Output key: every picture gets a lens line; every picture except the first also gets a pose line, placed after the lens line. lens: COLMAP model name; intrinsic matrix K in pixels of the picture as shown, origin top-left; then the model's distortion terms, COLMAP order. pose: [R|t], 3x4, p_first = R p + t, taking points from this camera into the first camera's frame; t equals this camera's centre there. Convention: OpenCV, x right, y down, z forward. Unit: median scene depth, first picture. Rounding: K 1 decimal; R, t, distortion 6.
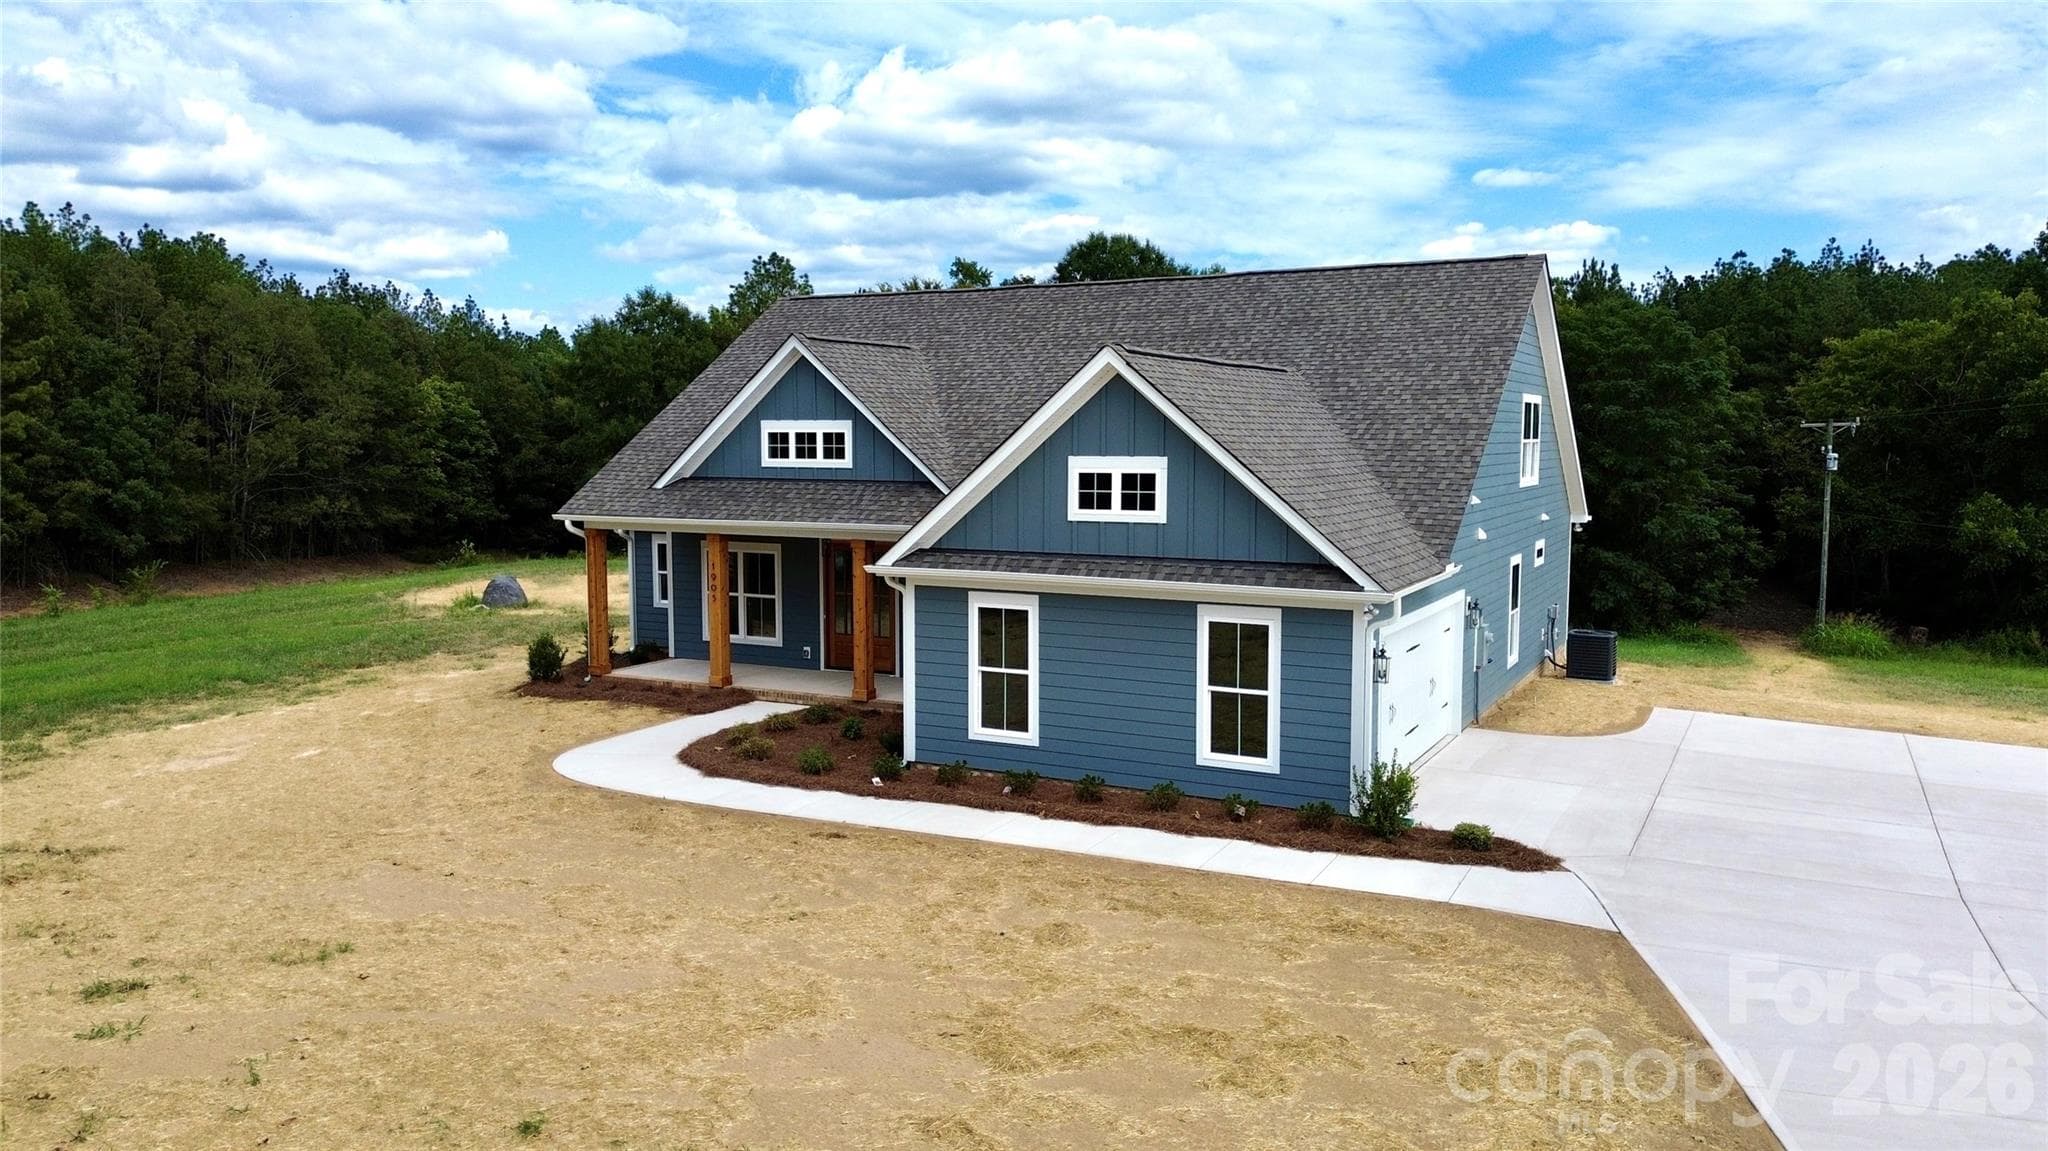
lens RADIAL K [[1452.9, 0, 1024.0], [0, 1452.9, 575.5], [0, 0, 1]] dist [0.008558, -0.003661]
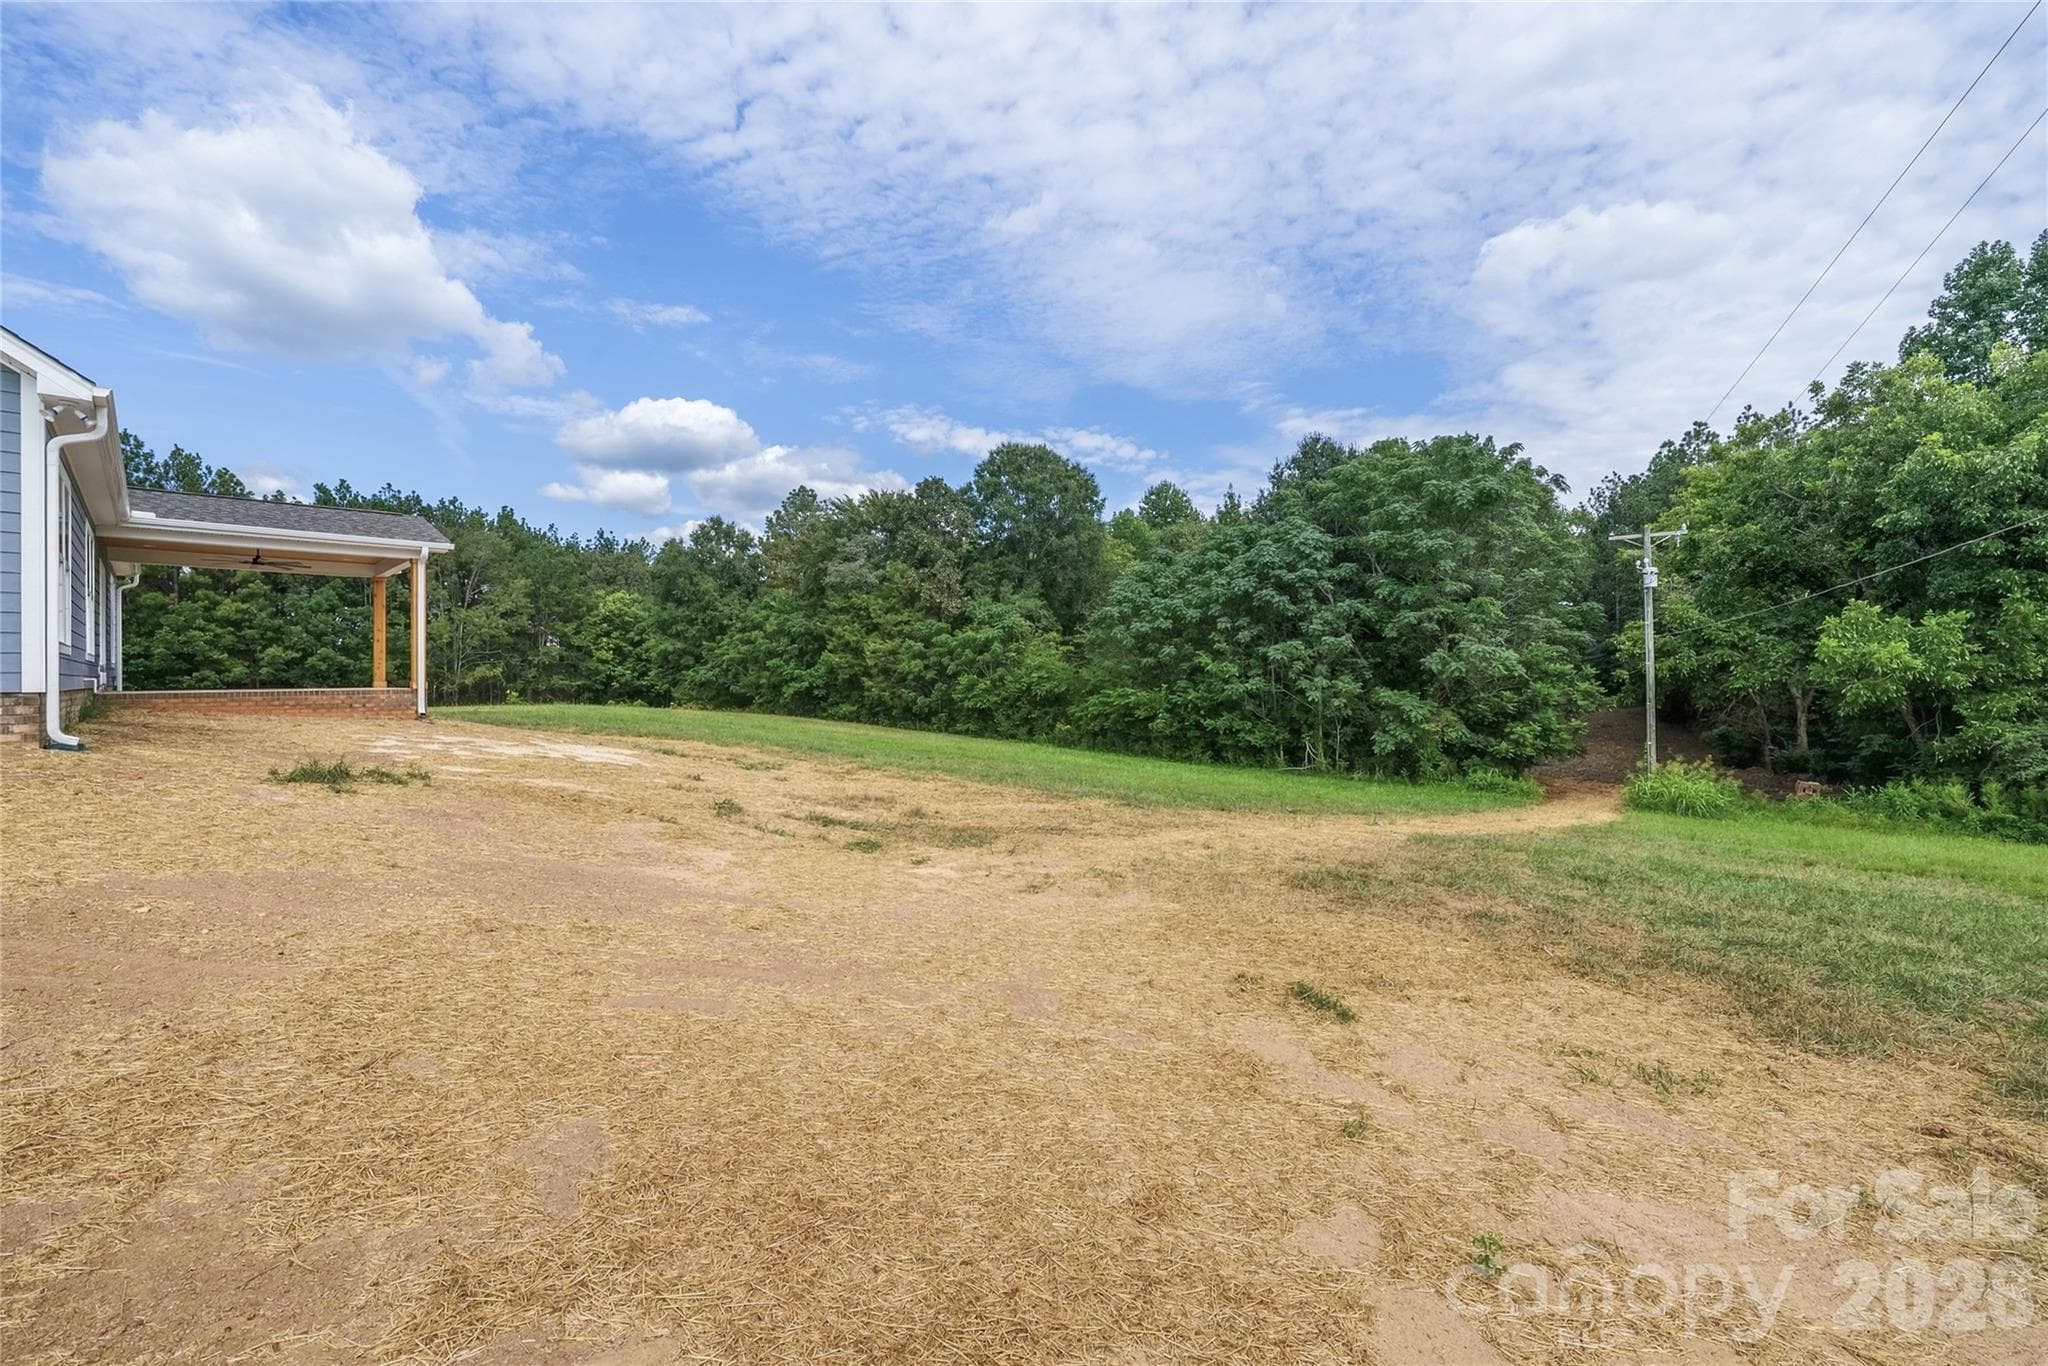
lens RADIAL K [[872.5, 0, 1026.4], [0, 872.5, 668.0], [0, 0, 1]] dist [-0.024625, 0.007642]
pose [[0.950268, -0.010709, -0.311250, 0.383294], [-0.021783, 0.994676, -0.100728, 0.032474], [0.310671, 0.102498, 0.944975, 0.442192]]
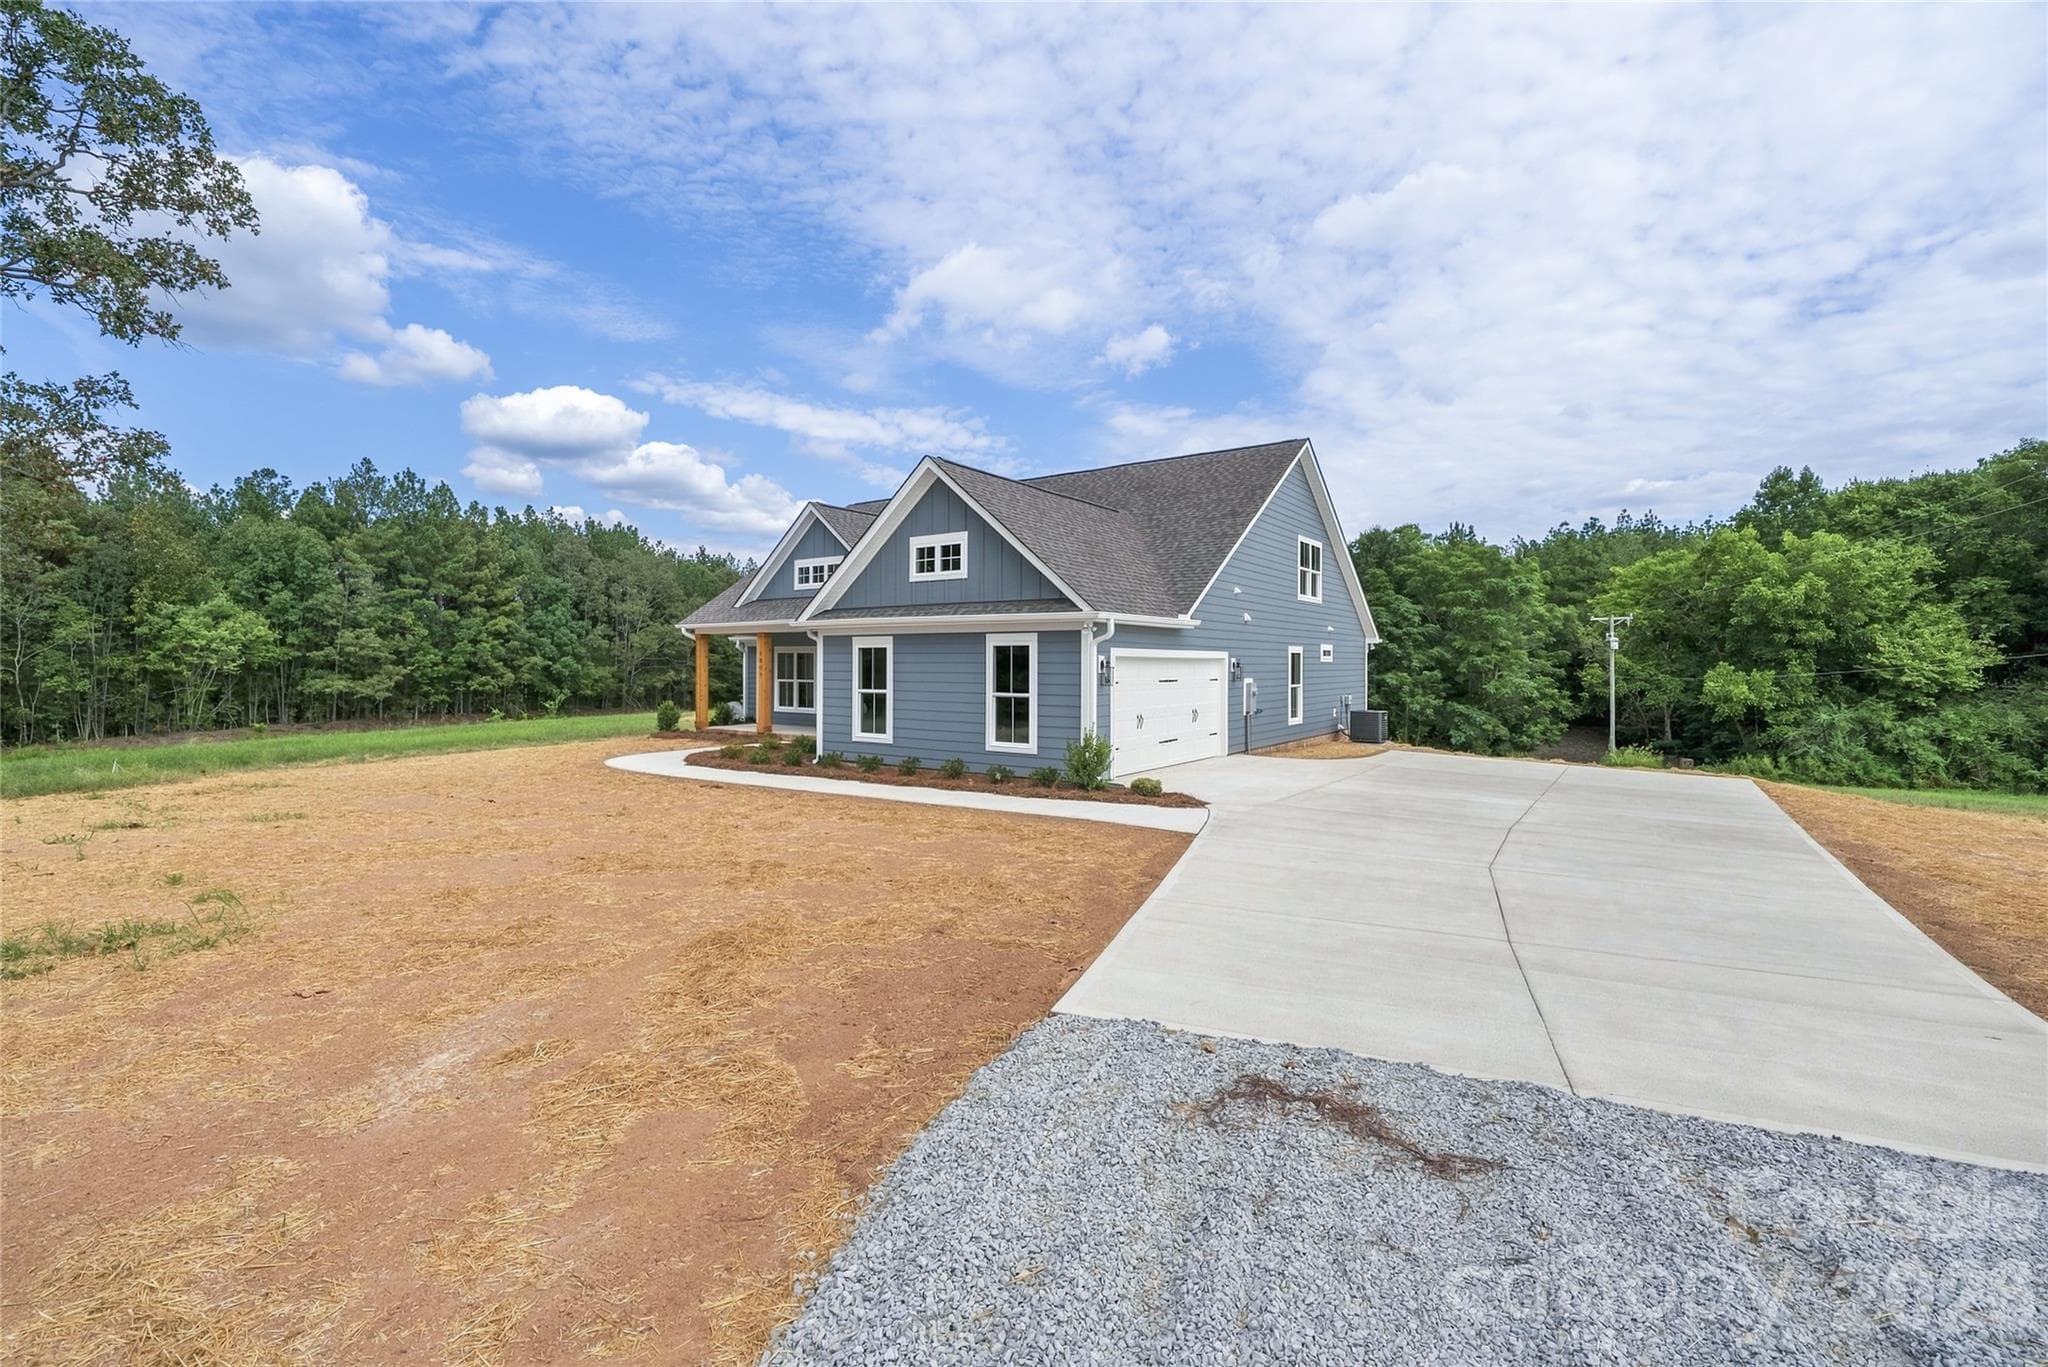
lens RADIAL K [[879.7, 0, 1024.7], [0, 879.7, 661.9], [0, 0, 1]] dist [-0.021409, -0.000103]
pose [[0.990923, 0.003784, -0.134376, 0.085491], [-0.017427, 0.994785, -0.100499, 0.041515], [0.133295, 0.101928, 0.985821, 0.054622]]
